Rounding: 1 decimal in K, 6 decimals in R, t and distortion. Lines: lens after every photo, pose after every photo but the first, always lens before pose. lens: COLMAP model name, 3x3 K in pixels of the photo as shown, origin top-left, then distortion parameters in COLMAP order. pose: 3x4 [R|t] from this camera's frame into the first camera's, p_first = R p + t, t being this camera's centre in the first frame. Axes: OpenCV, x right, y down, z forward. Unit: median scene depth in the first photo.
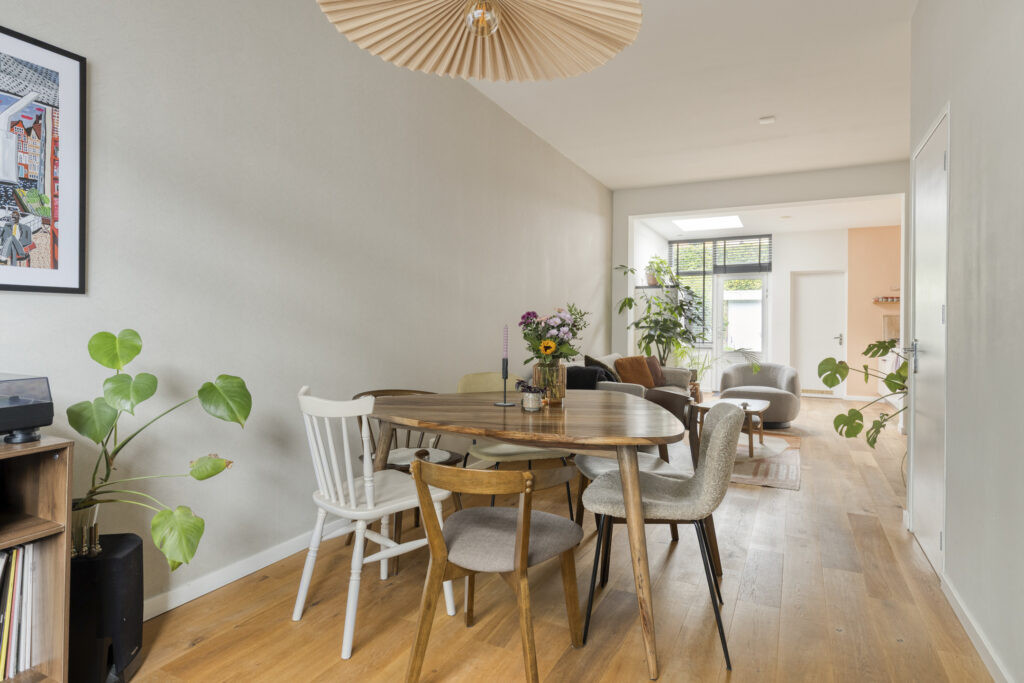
lens RADIAL K [[566.2, 0, 508.7], [0, 566.2, 325.2], [0, 0, 1]] dist [0.009014, -0.002020]
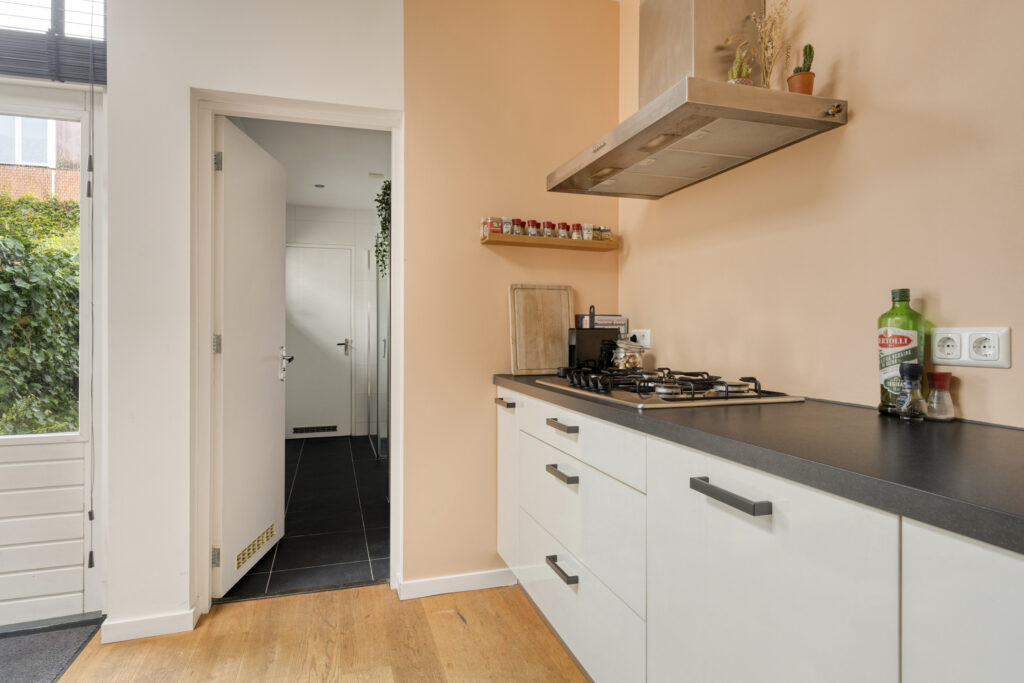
lens RADIAL K [[566.2, 0, 511.8], [0, 566.2, 329.9], [0, 0, 1]] dist [0.009014, -0.002020]
pose [[0.710078, -0.004696, 0.704108, 0.543679], [0.004146, 0.999988, 0.002488, 0.005675], [-0.704111, 0.001153, 0.710089, 0.947428]]
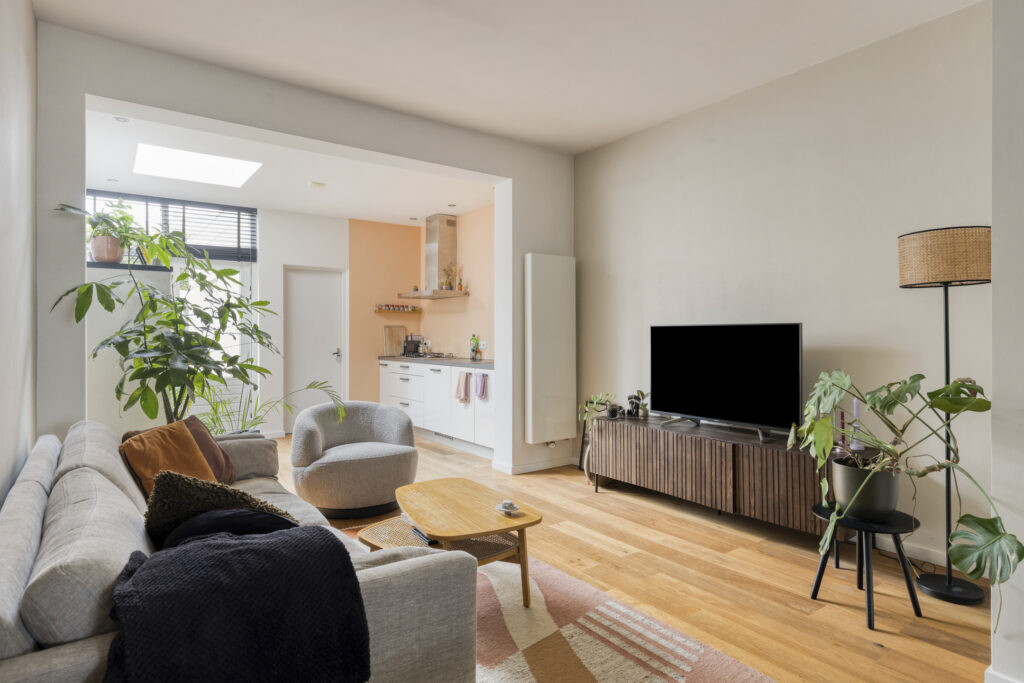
lens RADIAL K [[566.2, 0, 503.7], [0, 566.2, 332.6], [0, 0, 1]] dist [0.009014, -0.002020]
pose [[0.457753, -0.004917, 0.889066, -0.028076], [0.001644, 0.999988, 0.004684, -0.013082], [-0.889078, -0.000683, 0.457756, 0.529733]]
